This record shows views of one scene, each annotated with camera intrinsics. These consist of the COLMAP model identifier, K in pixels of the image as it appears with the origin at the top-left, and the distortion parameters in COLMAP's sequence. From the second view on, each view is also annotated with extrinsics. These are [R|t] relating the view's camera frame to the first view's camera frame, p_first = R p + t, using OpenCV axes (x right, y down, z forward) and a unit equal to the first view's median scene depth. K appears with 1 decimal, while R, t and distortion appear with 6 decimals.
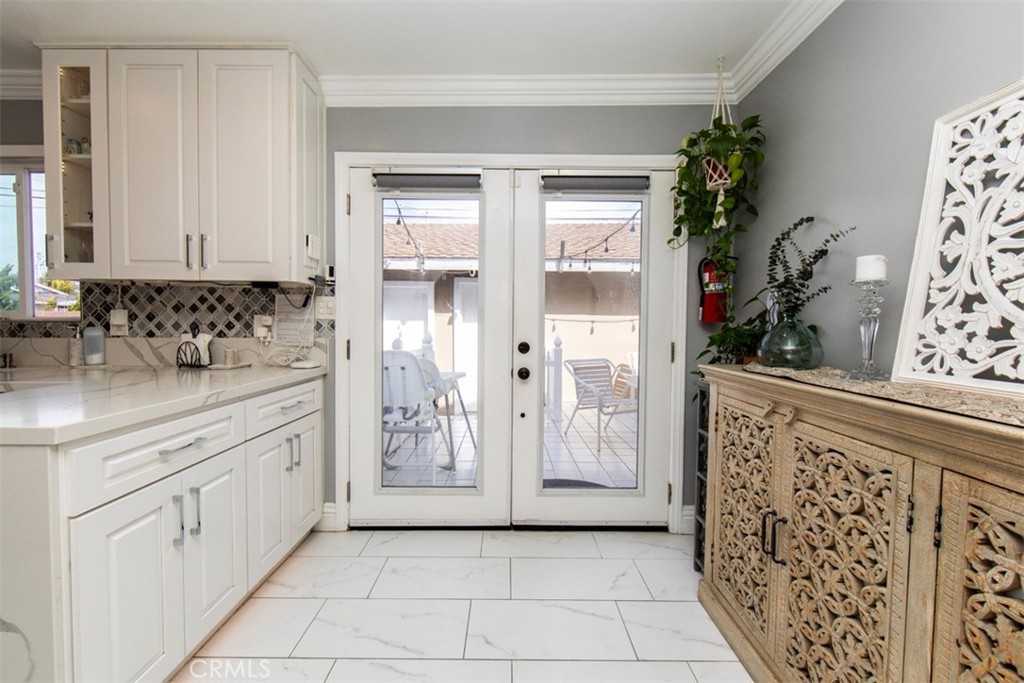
lens RADIAL K [[412.0, 0, 509.5], [0, 412.0, 338.4], [0, 0, 1]] dist [-0.002123, -0.000456]
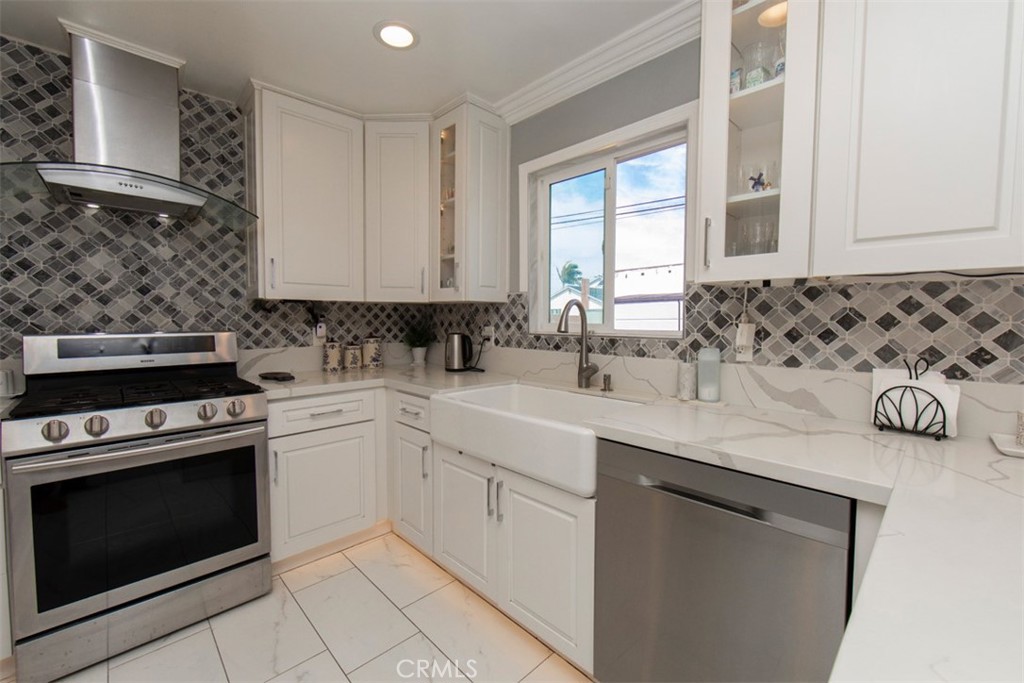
lens RADIAL K [[412.0, 0, 509.5], [0, 412.0, 338.4], [0, 0, 1]] dist [-0.002123, -0.000456]
pose [[0.704340, 0.032442, -0.709121, -0.731681], [-0.027391, 0.999453, 0.018518, -0.047203], [0.709334, 0.006381, 0.704843, 0.241229]]
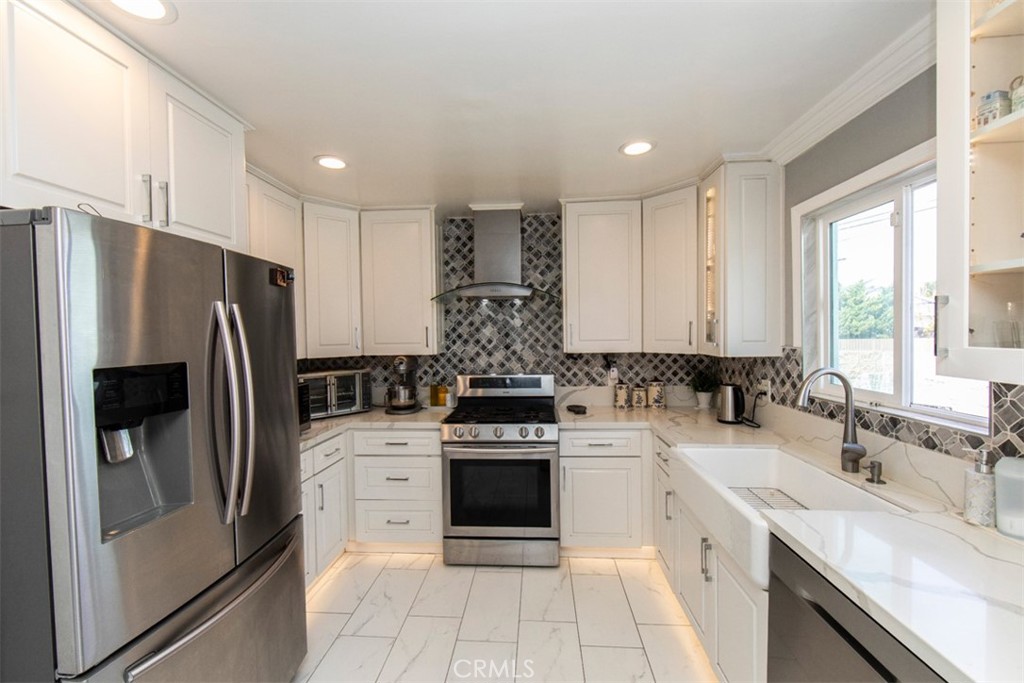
lens RADIAL K [[423.1, 0, 512.0], [0, 423.1, 341.5], [0, 0, 1]] dist [-0.002841, -0.000472]
pose [[-0.058099, 0.019968, -0.998111, -0.460291], [-0.020618, 0.999563, 0.021197, -0.164133], [0.998098, 0.021811, -0.057662, 0.406819]]
